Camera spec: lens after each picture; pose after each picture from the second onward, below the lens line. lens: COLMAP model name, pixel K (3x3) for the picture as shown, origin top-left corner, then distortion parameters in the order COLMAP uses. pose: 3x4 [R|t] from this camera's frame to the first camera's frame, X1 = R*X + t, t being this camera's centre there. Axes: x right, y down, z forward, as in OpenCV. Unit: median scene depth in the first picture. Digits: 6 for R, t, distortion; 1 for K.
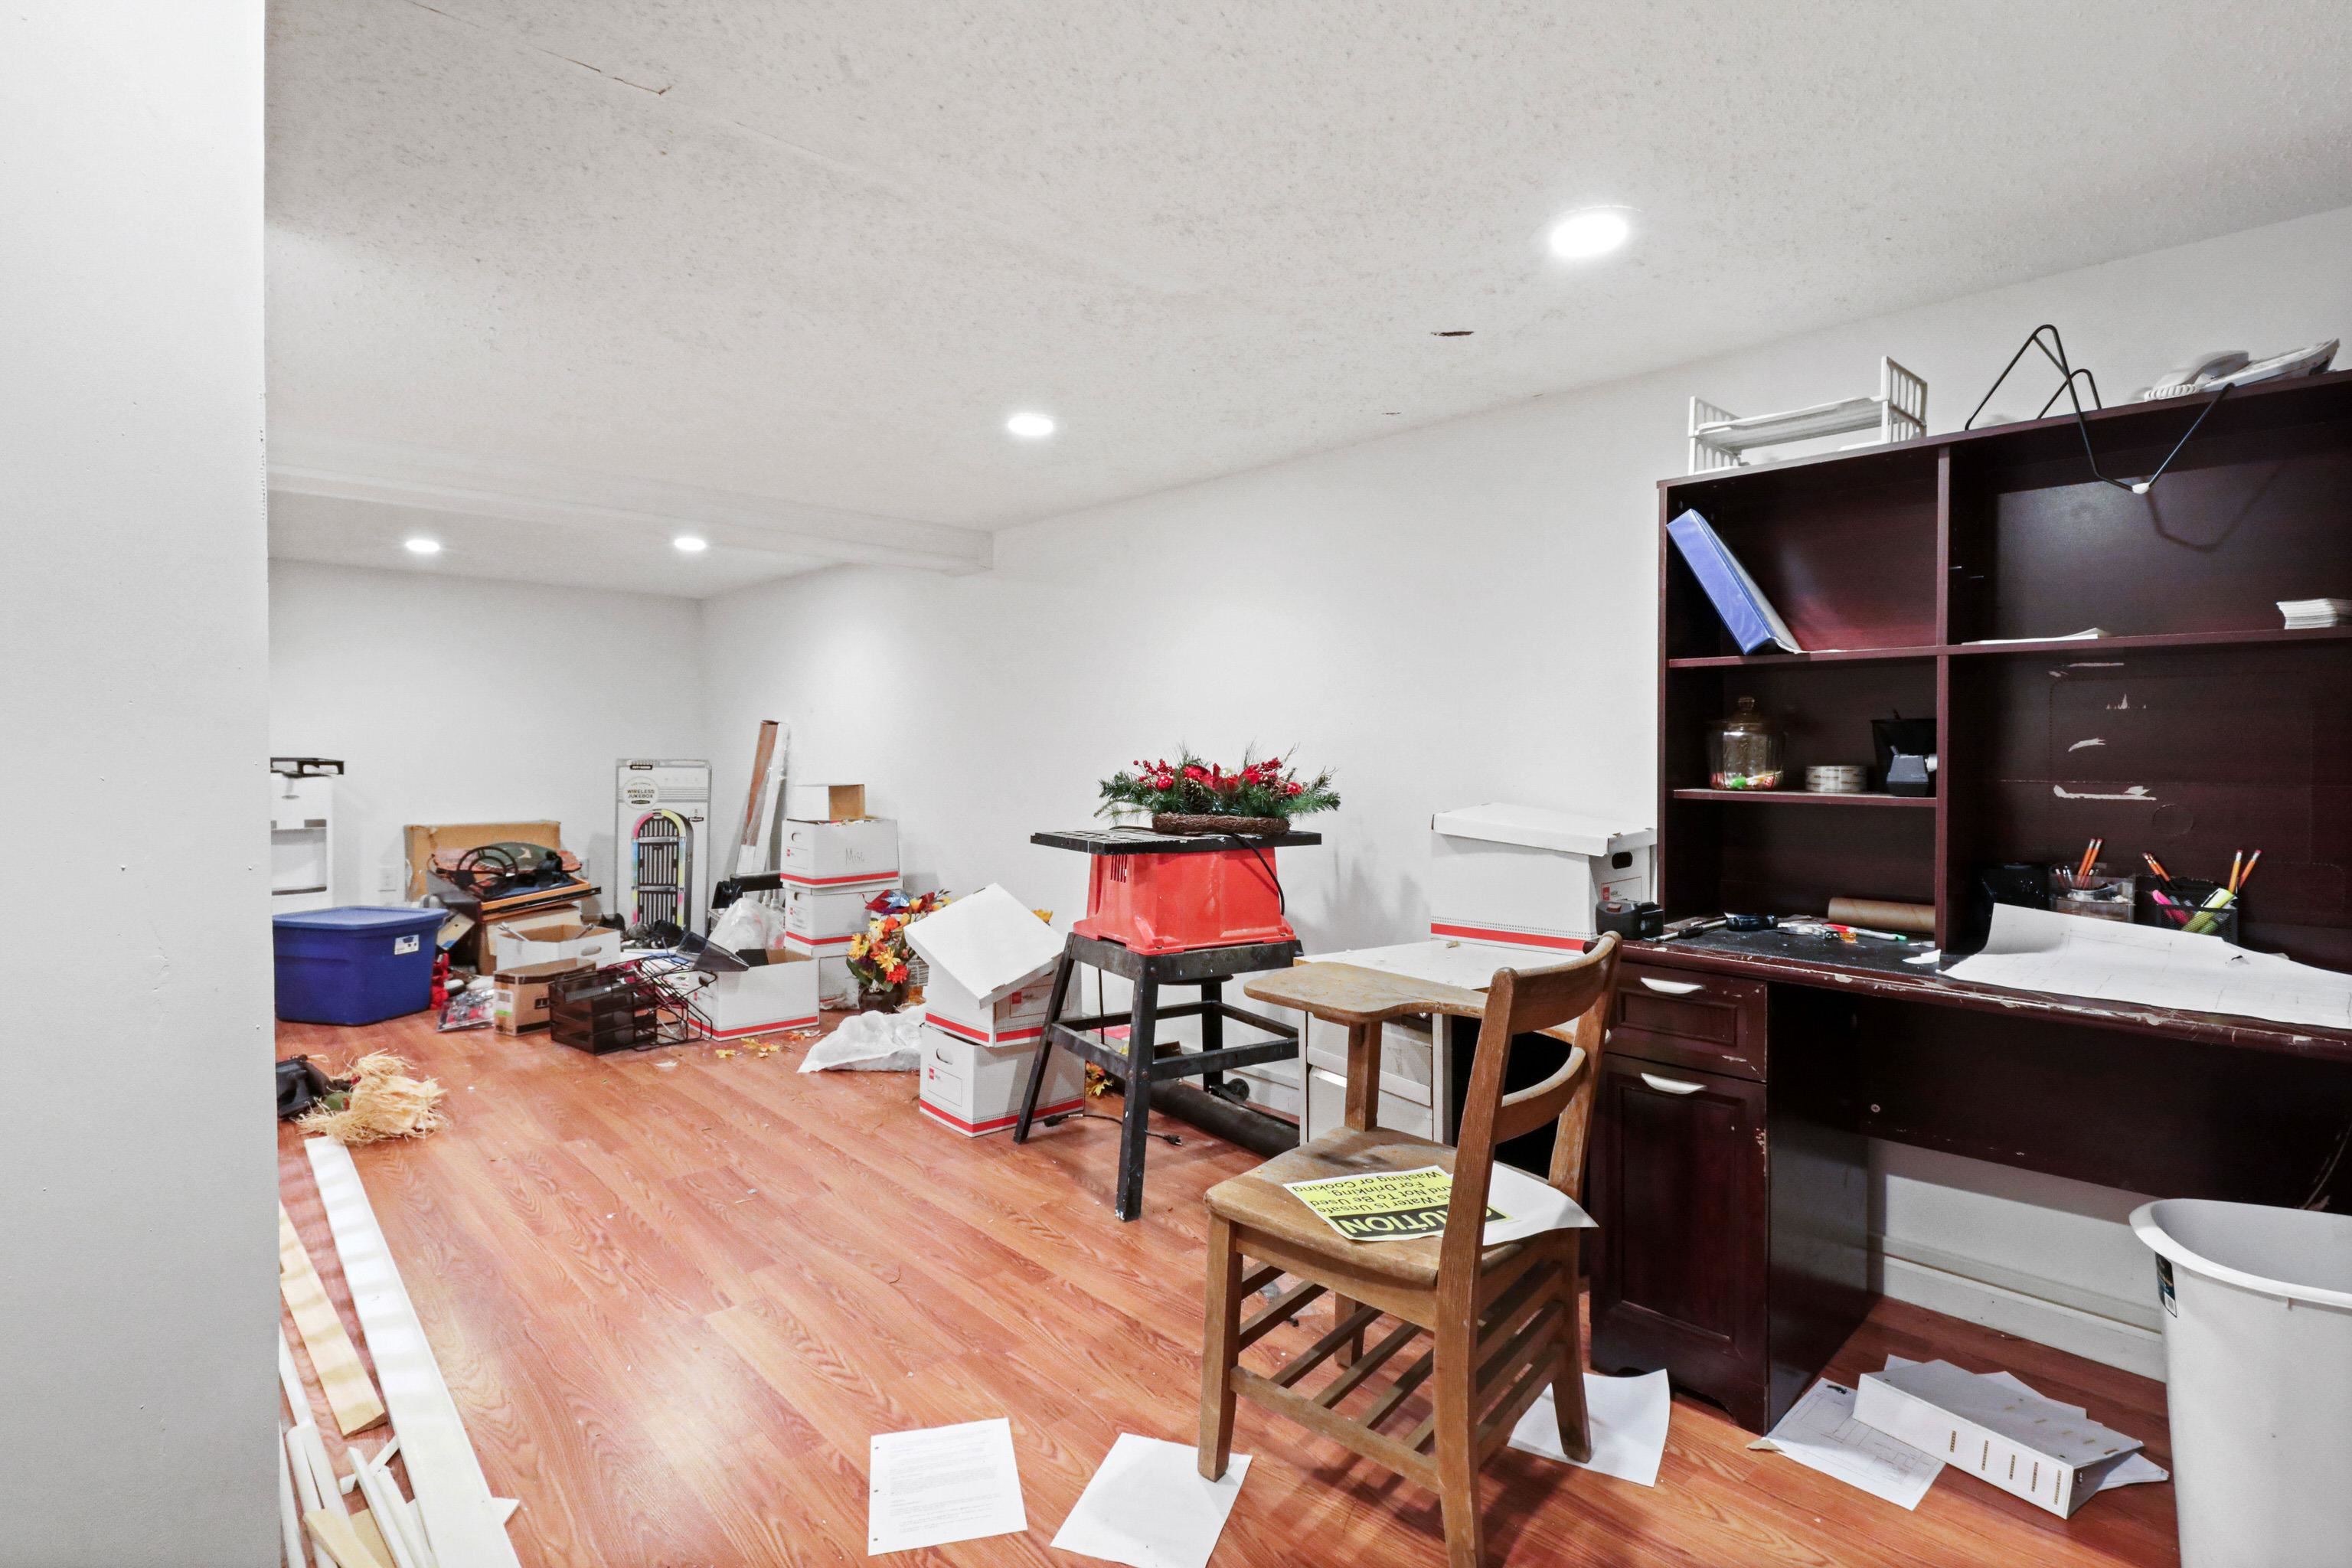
lens RADIAL K [[1166.6, 0, 1186.4], [0, 1166.6, 776.8], [0, 0, 1]] dist [0.003531, -0.000625]
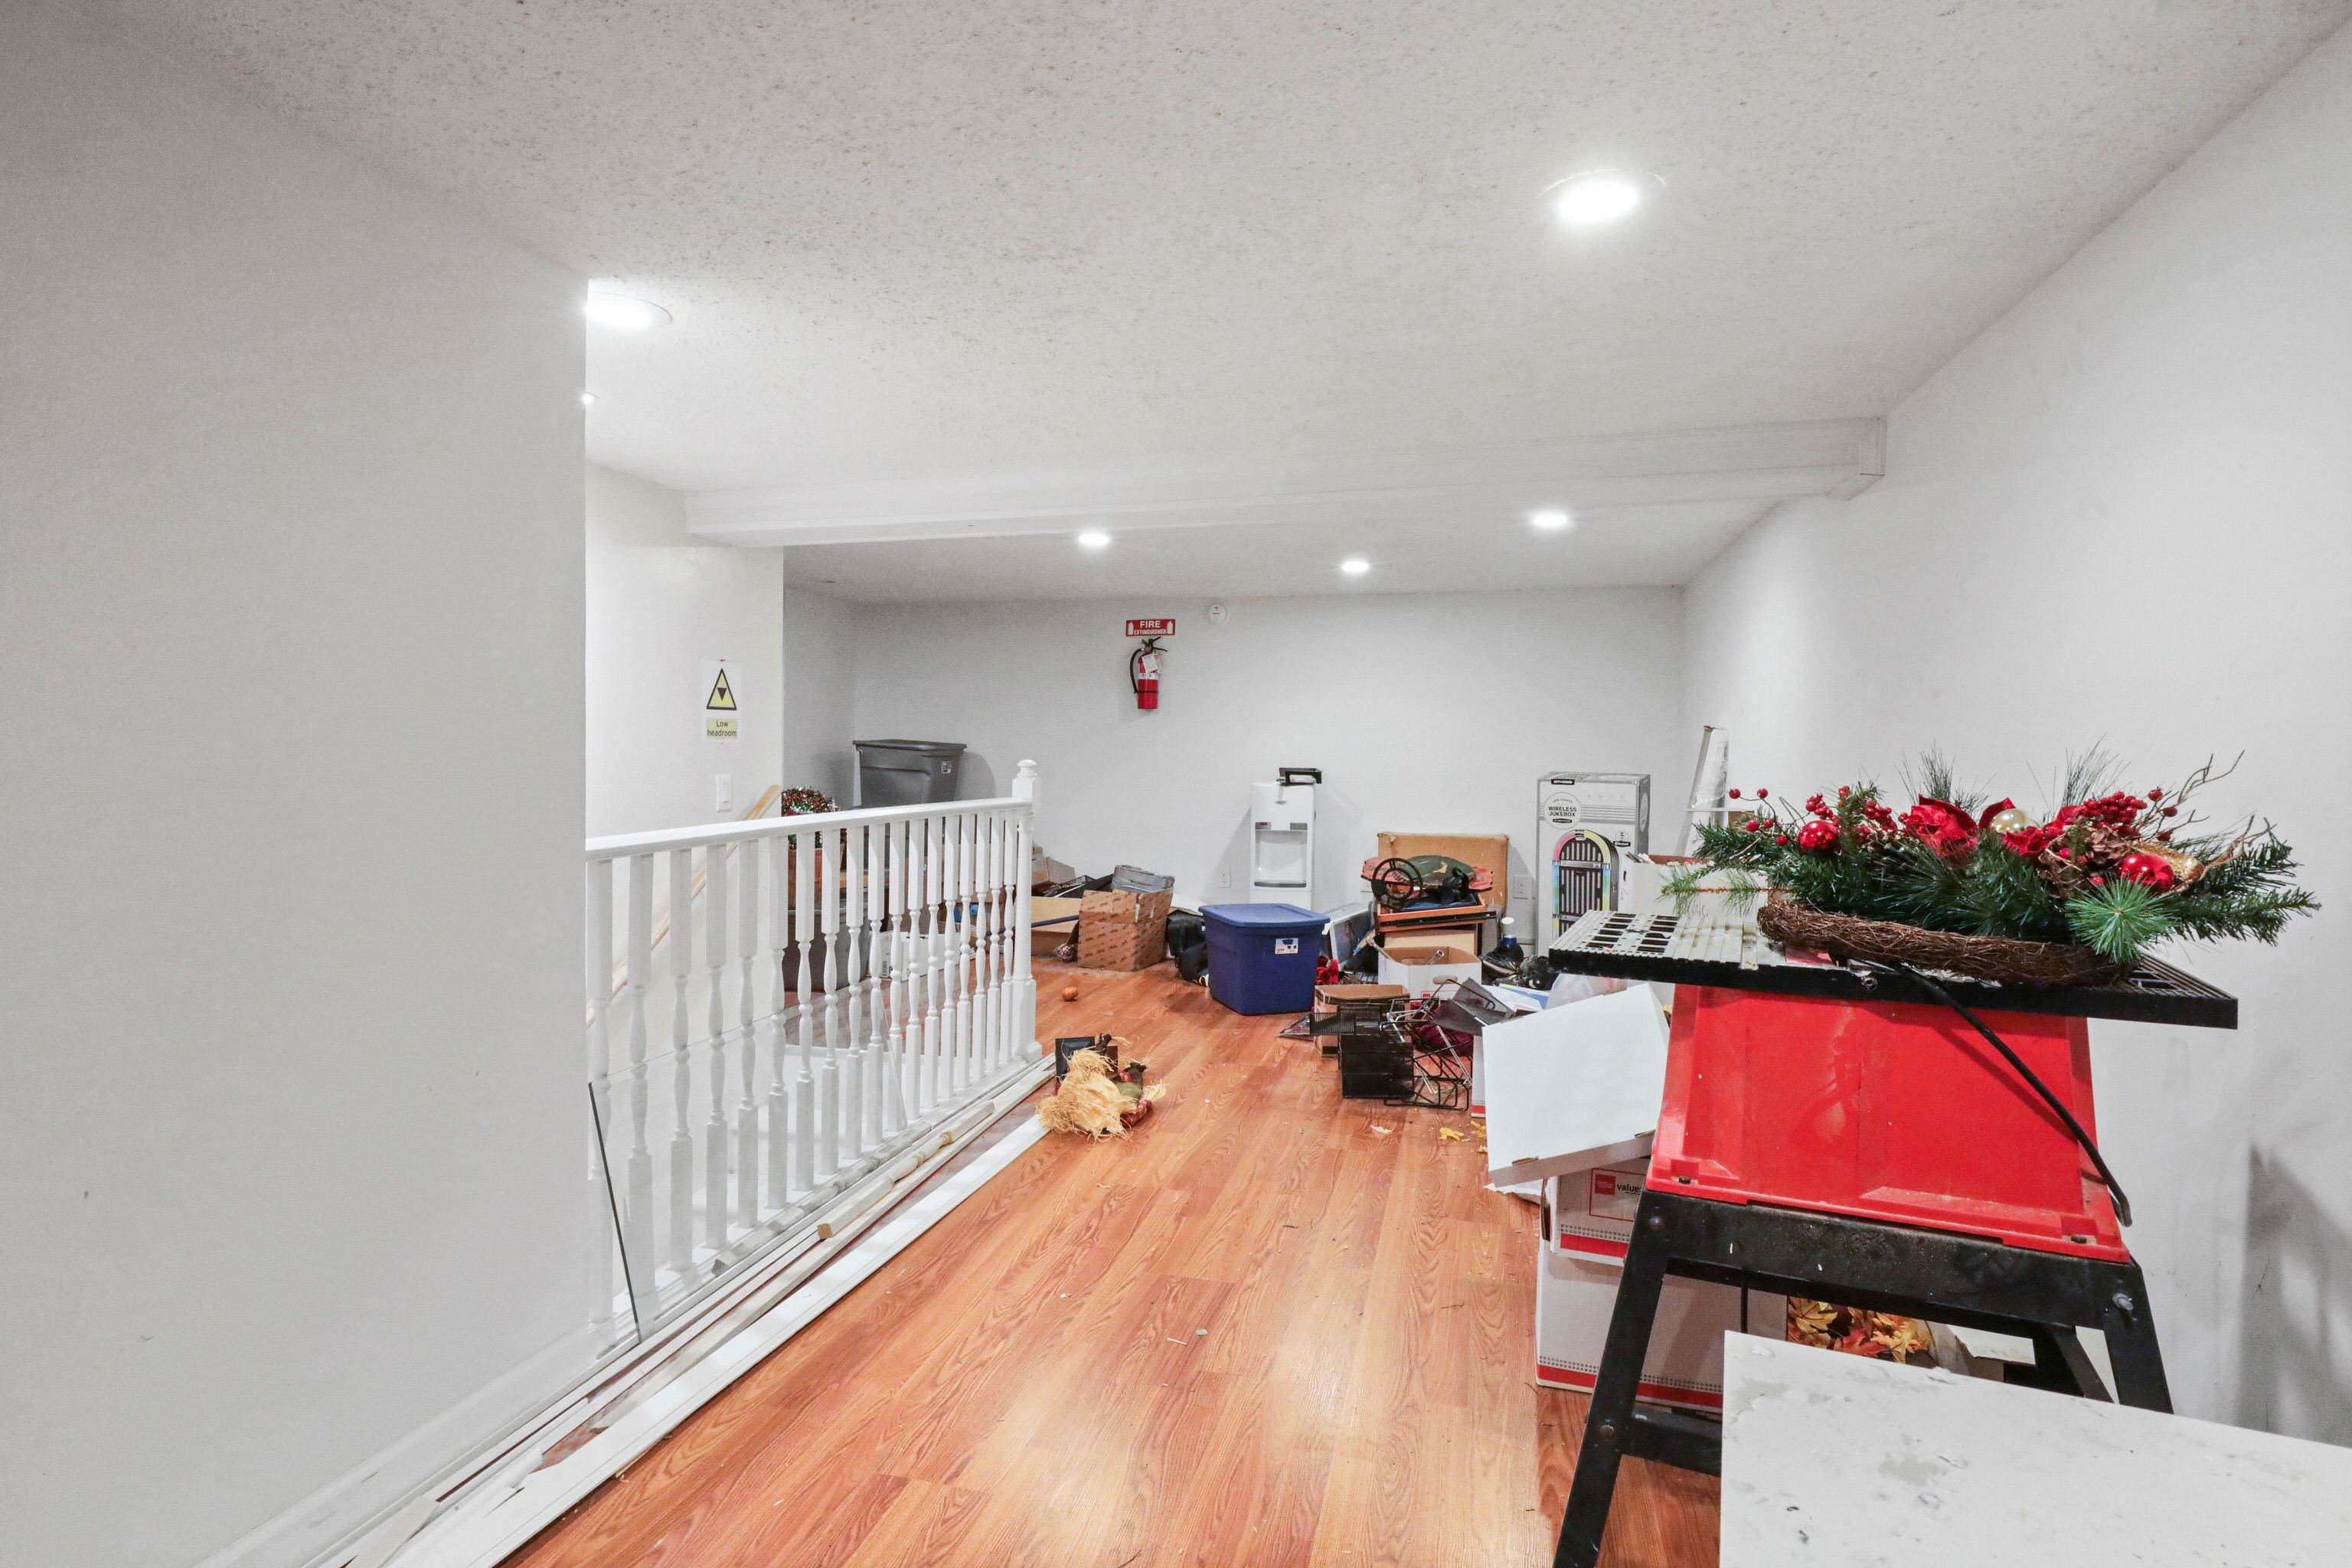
lens RADIAL K [[1166.6, 0, 1162.6], [0, 1166.6, 780.3], [0, 0, 1]] dist [0.003531, -0.000625]
pose [[0.532127, 0.017272, -0.846488, 0.176121], [-0.023405, 0.999710, 0.005685, -0.010140], [0.846341, 0.016787, 0.532377, 0.372929]]
